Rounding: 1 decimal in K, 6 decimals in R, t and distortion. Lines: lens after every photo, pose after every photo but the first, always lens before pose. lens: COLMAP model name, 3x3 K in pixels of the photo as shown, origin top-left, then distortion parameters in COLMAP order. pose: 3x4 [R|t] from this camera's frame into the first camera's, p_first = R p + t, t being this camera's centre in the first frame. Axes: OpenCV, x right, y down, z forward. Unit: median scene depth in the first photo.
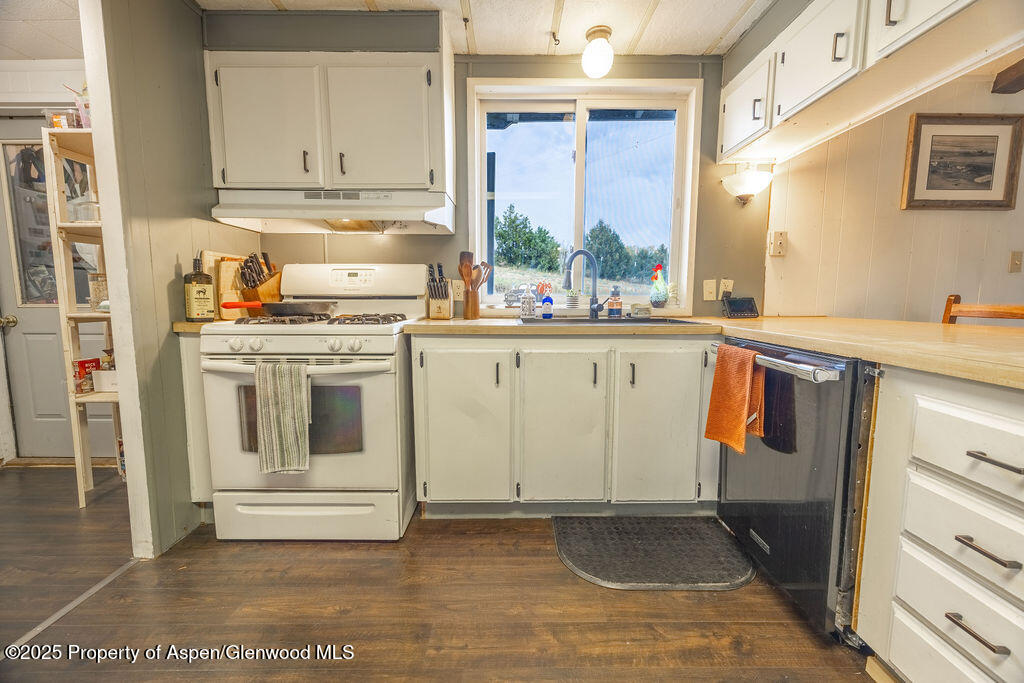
lens RADIAL K [[400.3, 0, 512.8], [0, 400.3, 340.0], [0, 0, 1]] dist [0.001176, -0.000027]
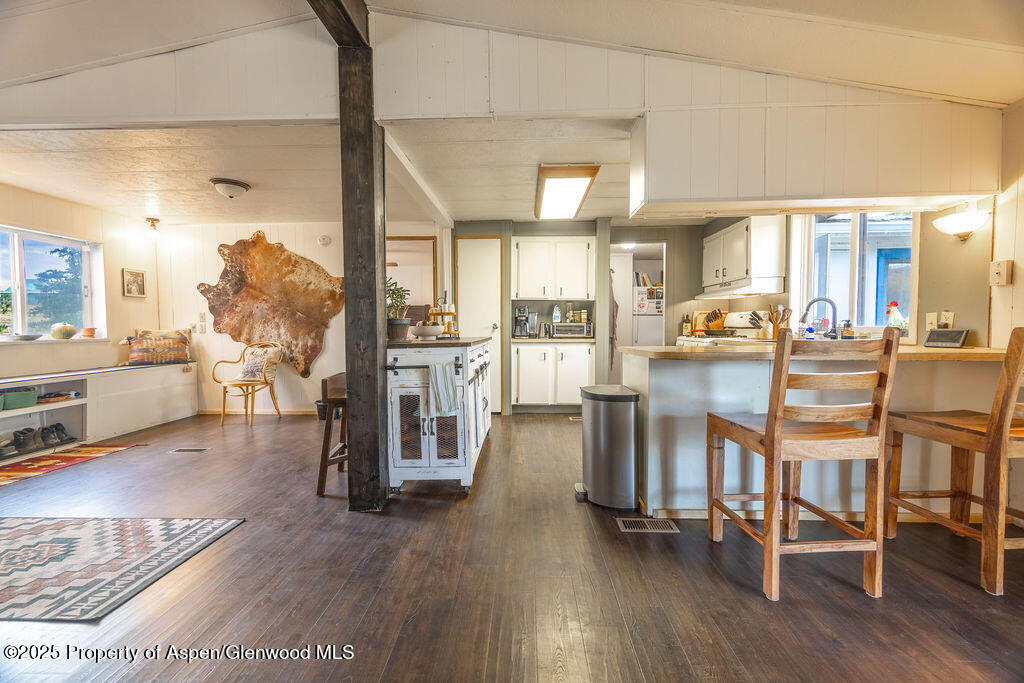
lens RADIAL K [[391.6, 0, 518.4], [0, 391.6, 339.9], [0, 0, 1]] dist [-0.000398, -0.000039]
pose [[-0.022727, 0.033296, -0.999187, 1.980306], [-0.101409, 0.994213, 0.035437, 0.004256], [0.994585, 0.102132, -0.019219, -0.147060]]
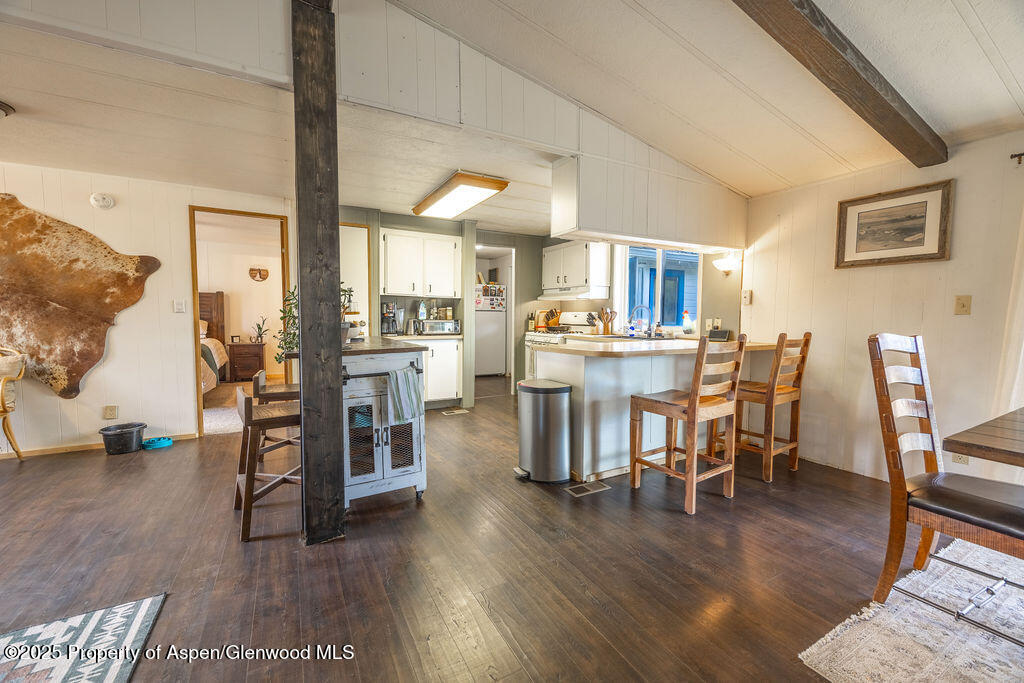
lens RADIAL K [[400.3, 0, 512.8], [0, 400.3, 340.0], [0, 0, 1]] dist [0.001176, -0.000027]
pose [[0.483126, 0.053793, -0.873897, 1.976129], [-0.097915, 0.995169, 0.007127, 0.015370], [0.870059, 0.082124, 0.486059, -0.722121]]
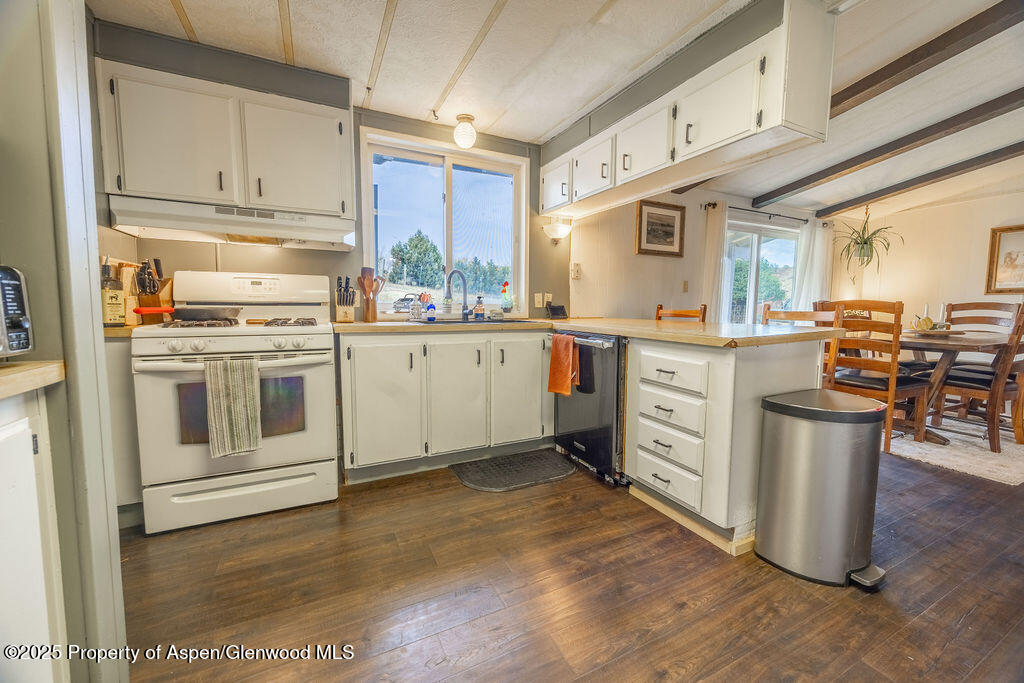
lens RADIAL K [[400.3, 0, 512.8], [0, 400.3, 340.0], [0, 0, 1]] dist [0.001176, -0.000027]
pose [[0.899016, -0.032889, 0.436680, -0.291232], [0.041354, 0.999096, -0.009890, 0.037651], [-0.435960, 0.026950, 0.899563, -0.335126]]
